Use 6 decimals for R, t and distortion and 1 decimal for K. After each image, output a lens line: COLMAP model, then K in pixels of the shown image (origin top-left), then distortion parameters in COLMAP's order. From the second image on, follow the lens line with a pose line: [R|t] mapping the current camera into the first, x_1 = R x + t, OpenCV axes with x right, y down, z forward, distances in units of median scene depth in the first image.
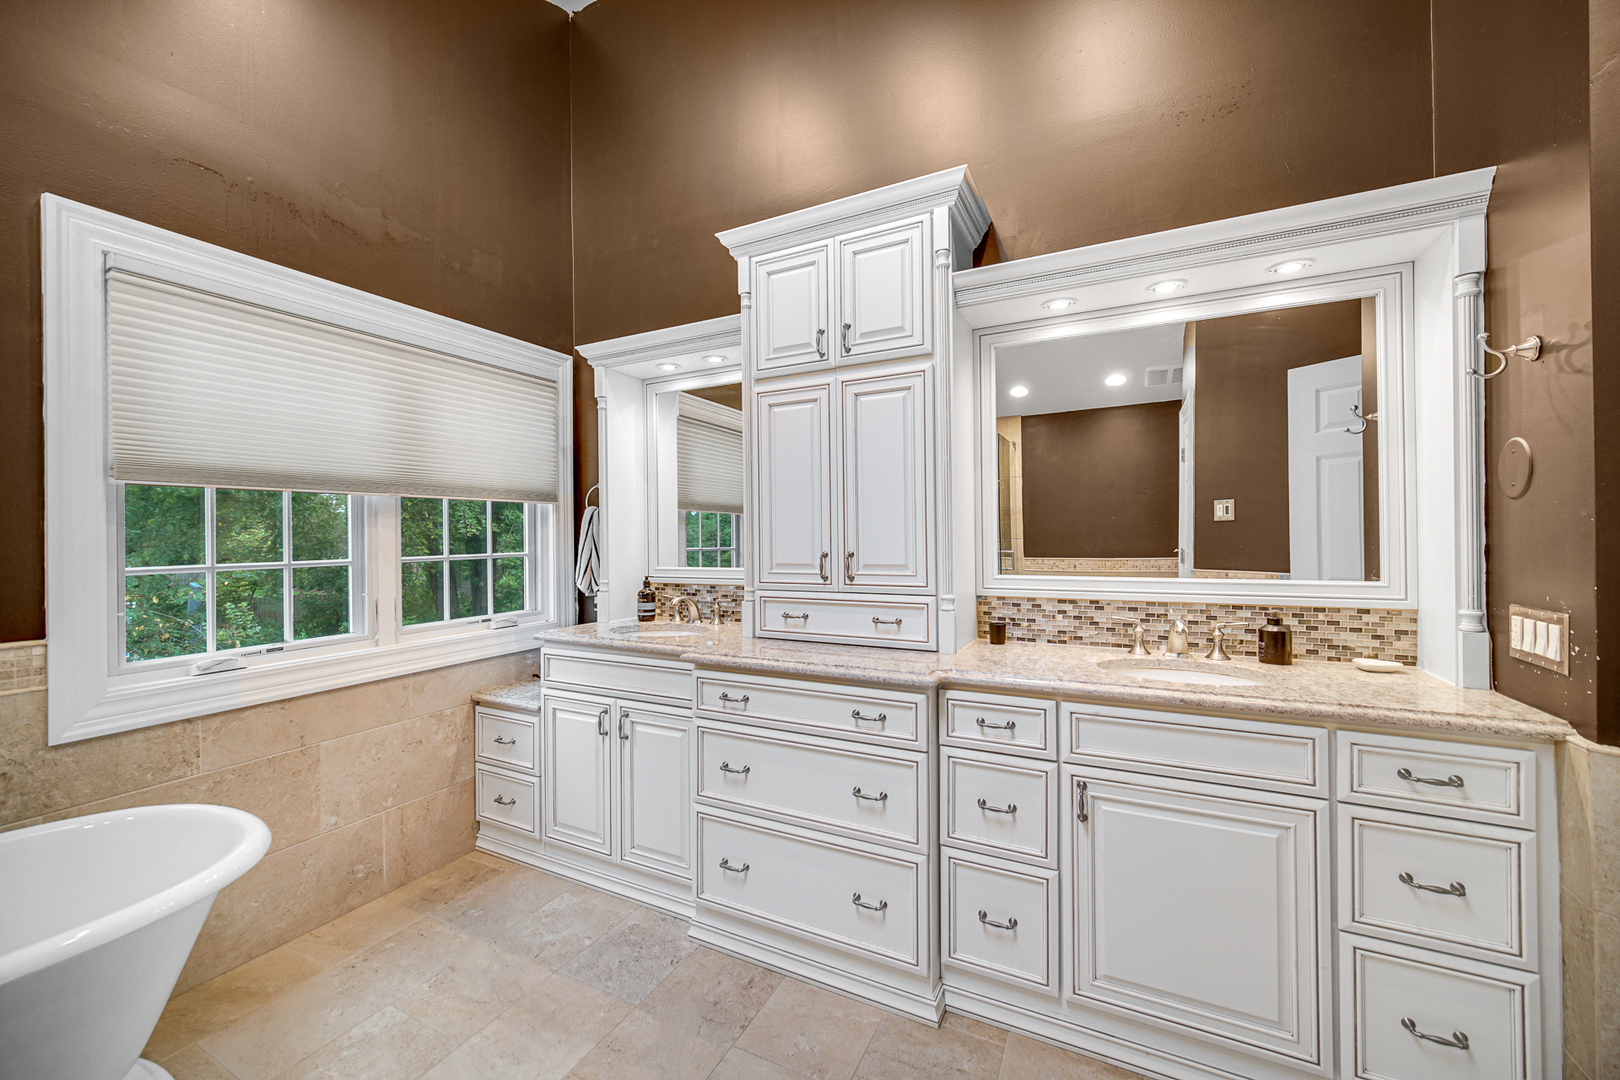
lens RADIAL K [[641.9, 0, 795.6], [0, 641.9, 533.1], [0, 0, 1]] dist [-0.001266, 0.000046]
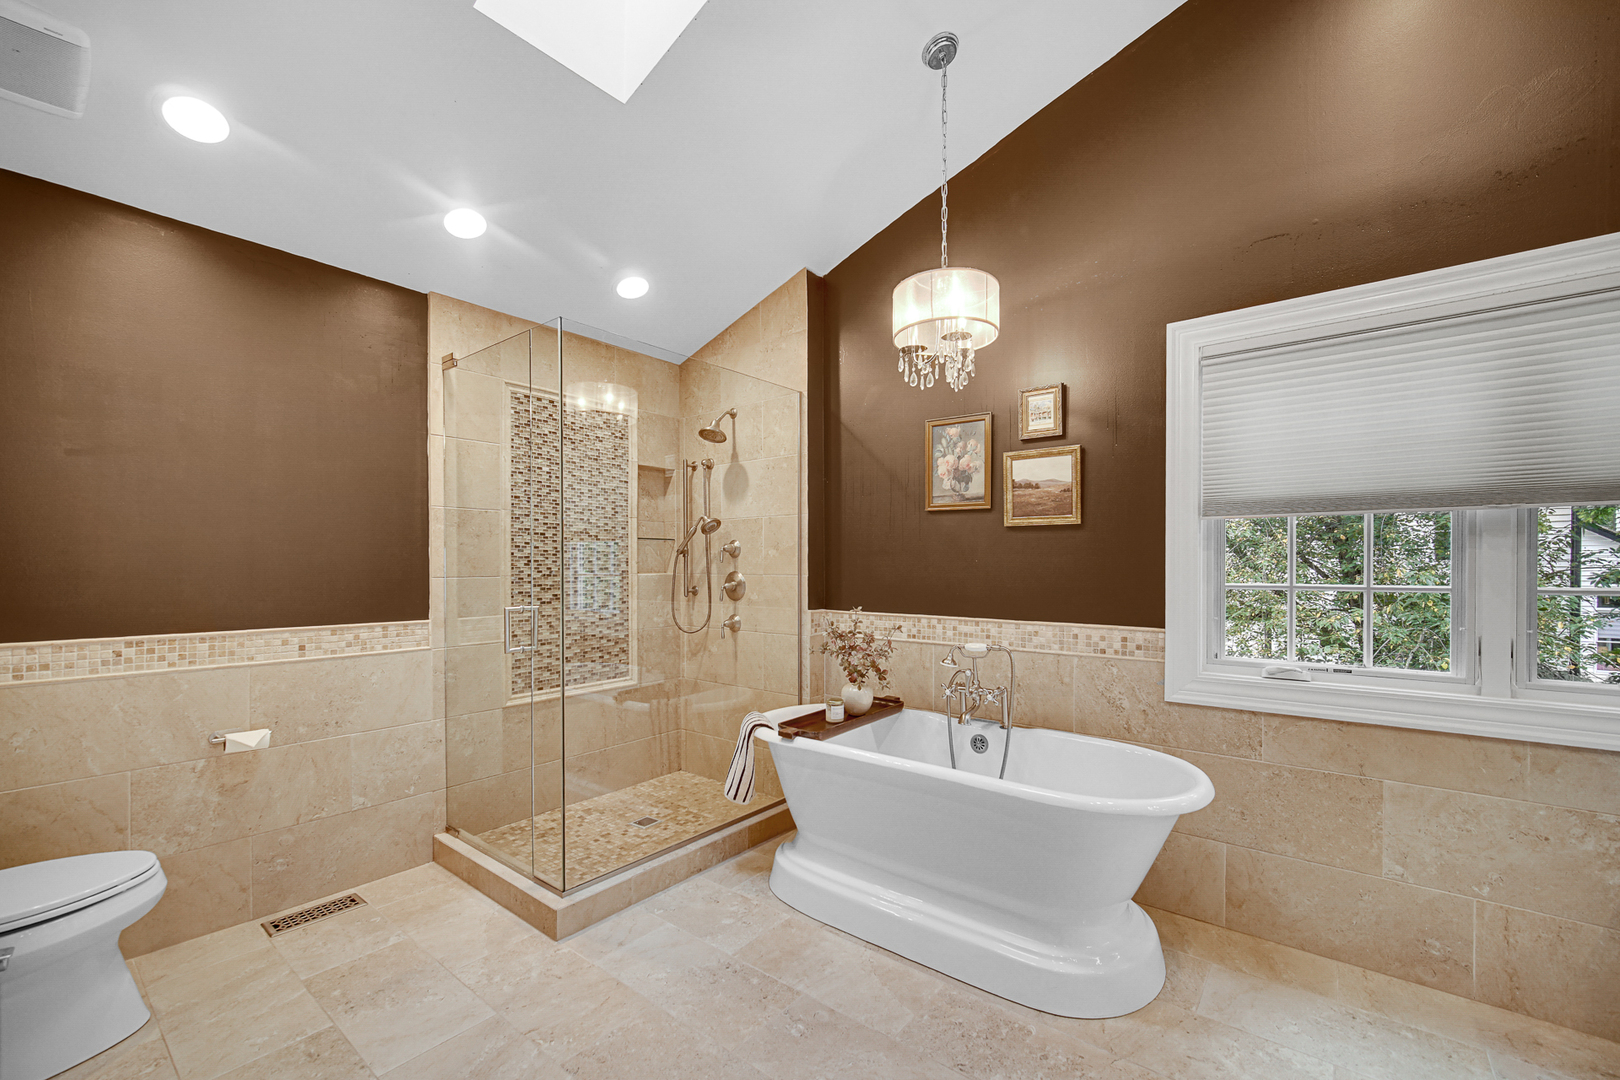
lens RADIAL K [[653.0, 0, 814.7], [0, 653.0, 574.7], [0, 0, 1]] dist [-0.000922, 0.000053]
pose [[-0.174658, 0.022298, -0.984377, 0.364441], [0.001238, 0.999748, 0.022426, 0.005538], [0.984628, 0.002699, -0.174642, 0.378467]]
